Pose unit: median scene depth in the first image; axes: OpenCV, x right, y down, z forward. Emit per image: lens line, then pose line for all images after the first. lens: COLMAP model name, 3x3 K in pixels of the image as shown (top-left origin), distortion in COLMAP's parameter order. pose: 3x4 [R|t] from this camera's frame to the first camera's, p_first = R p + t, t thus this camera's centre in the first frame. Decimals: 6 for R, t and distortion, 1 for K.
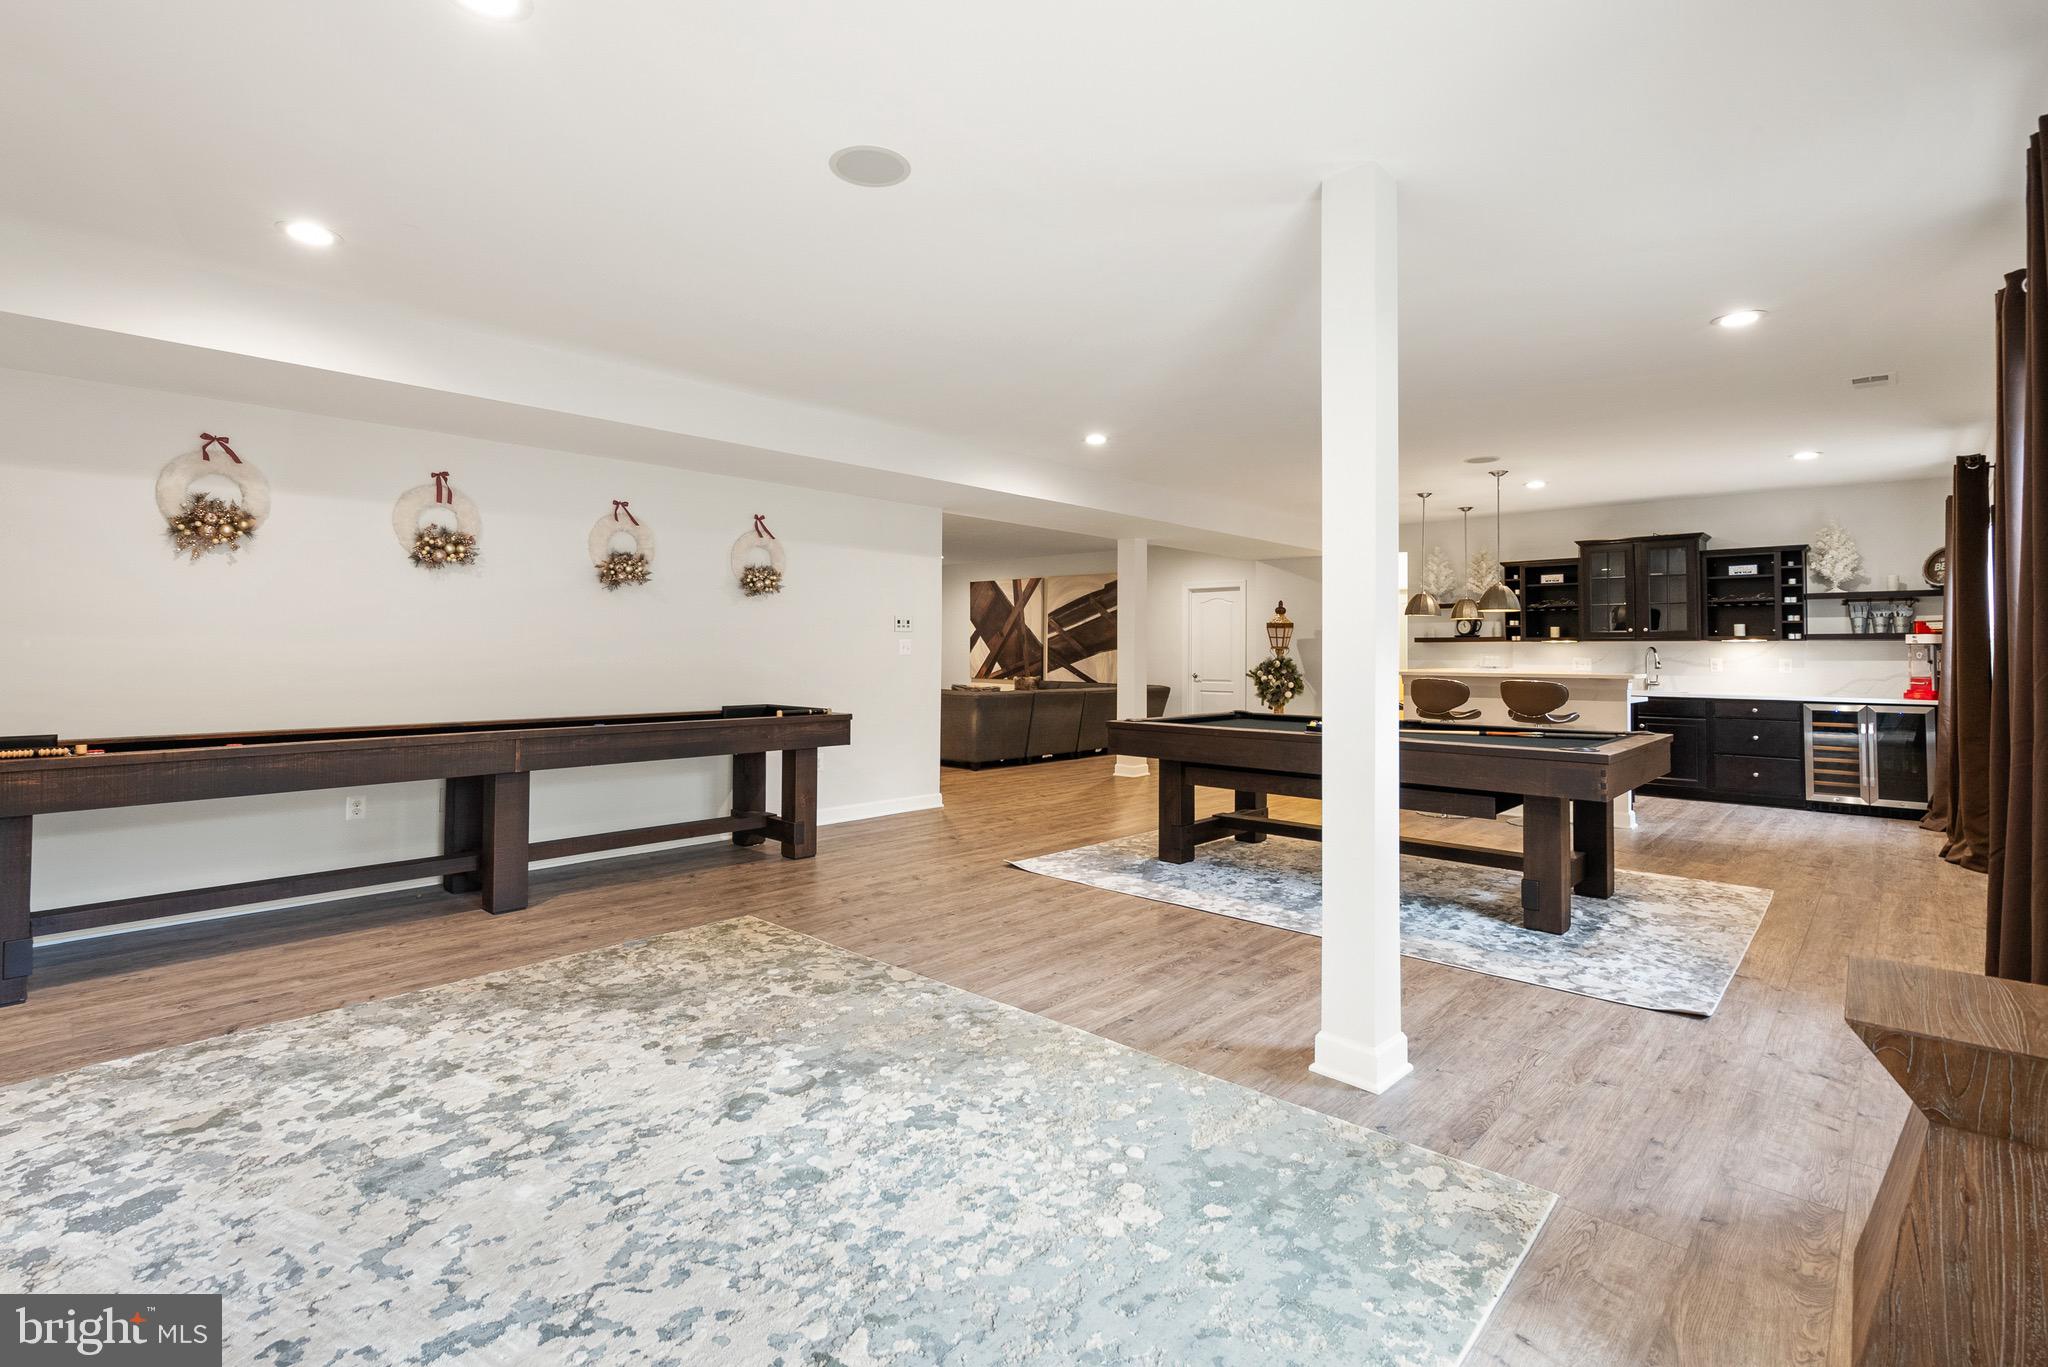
lens RADIAL K [[946.0, 0, 1005.7], [0, 946.0, 669.0], [0, 0, 1]] dist [-0.003558, 0.003373]
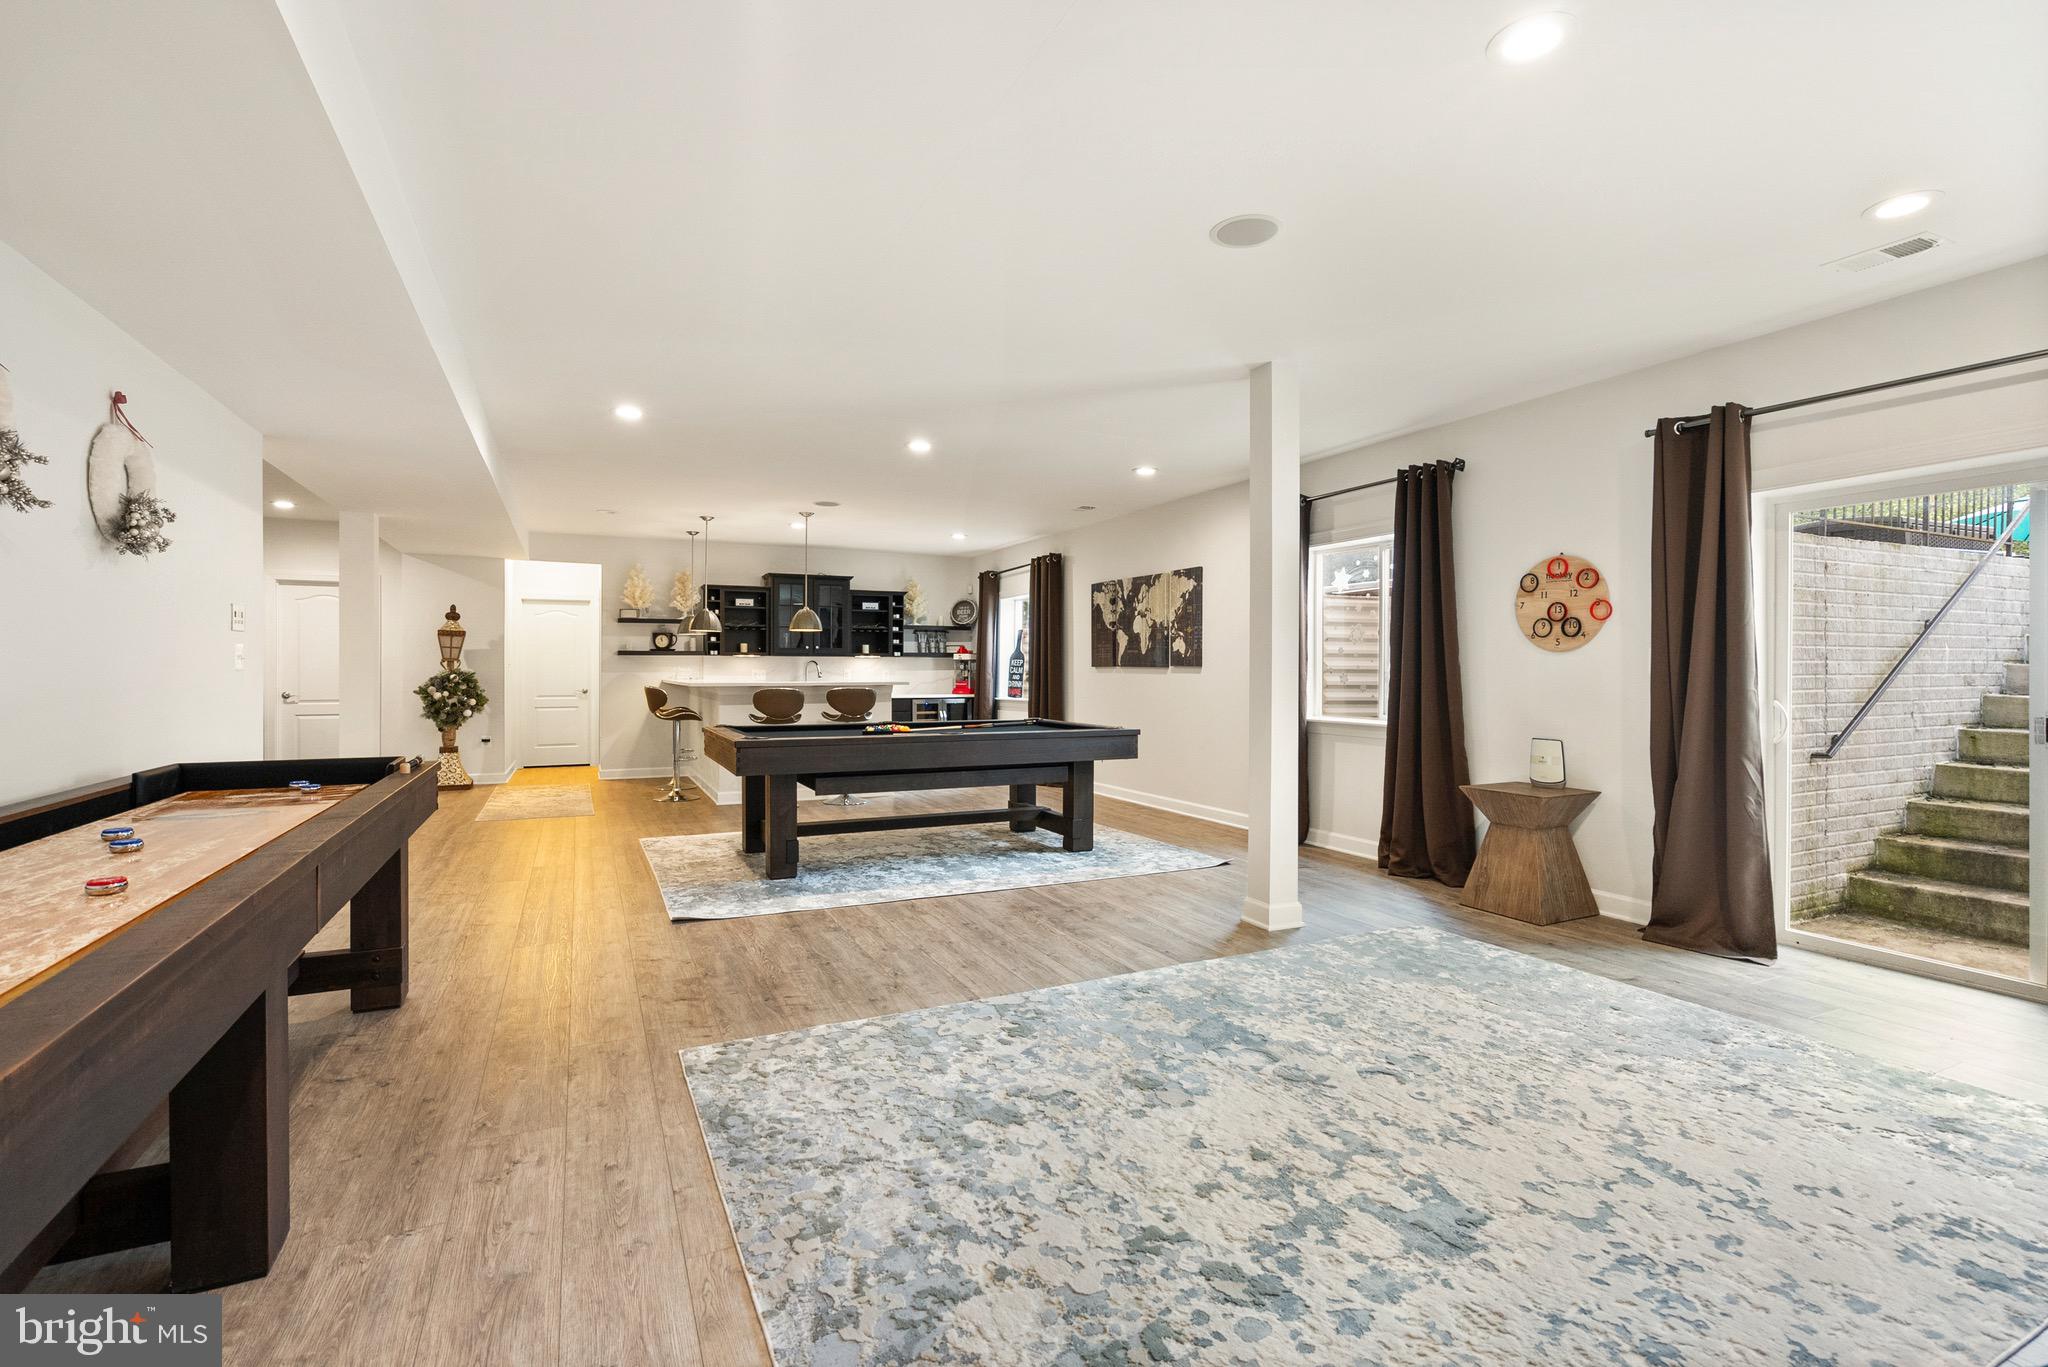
lens RADIAL K [[946.0, 0, 1029.0], [0, 946.0, 683.0], [0, 0, 1]] dist [-0.003558, 0.003373]
pose [[0.347367, -0.017315, 0.937569, -0.406365], [0.016442, 0.999788, 0.012372, -0.004065], [-0.937585, 0.011118, 0.347578, 0.261284]]
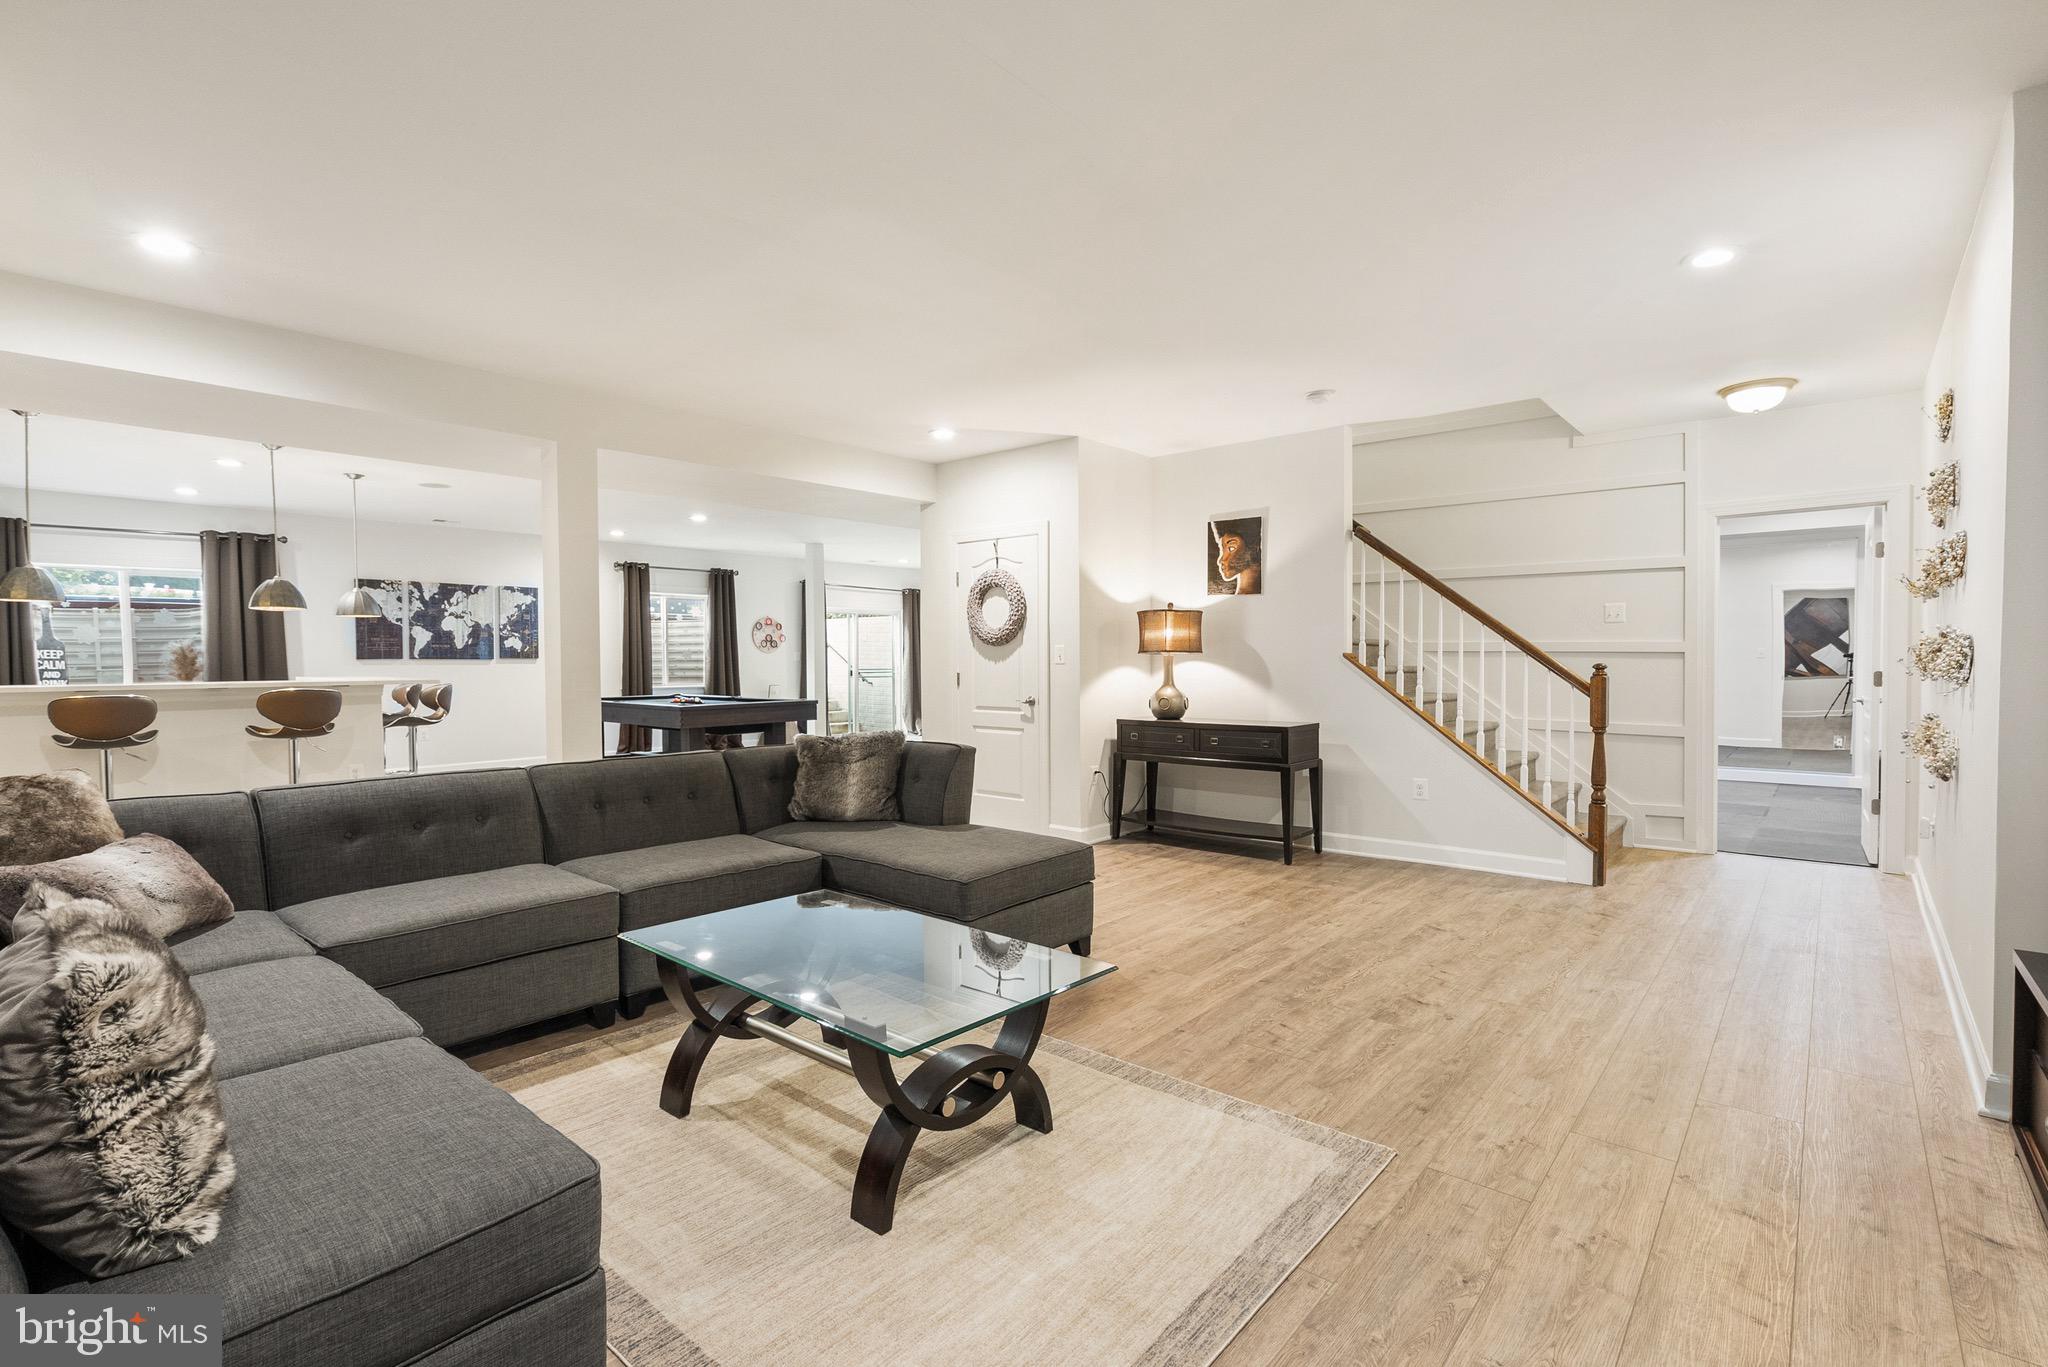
lens RADIAL K [[946.0, 0, 1021.5], [0, 946.0, 682.0], [0, 0, 1]] dist [-0.003558, 0.003373]
pose [[-0.998624, 0.001744, -0.052410, -0.099640], [-0.000506, 0.999080, 0.042878, -0.028127], [0.052437, 0.042845, -0.997705, 1.635149]]
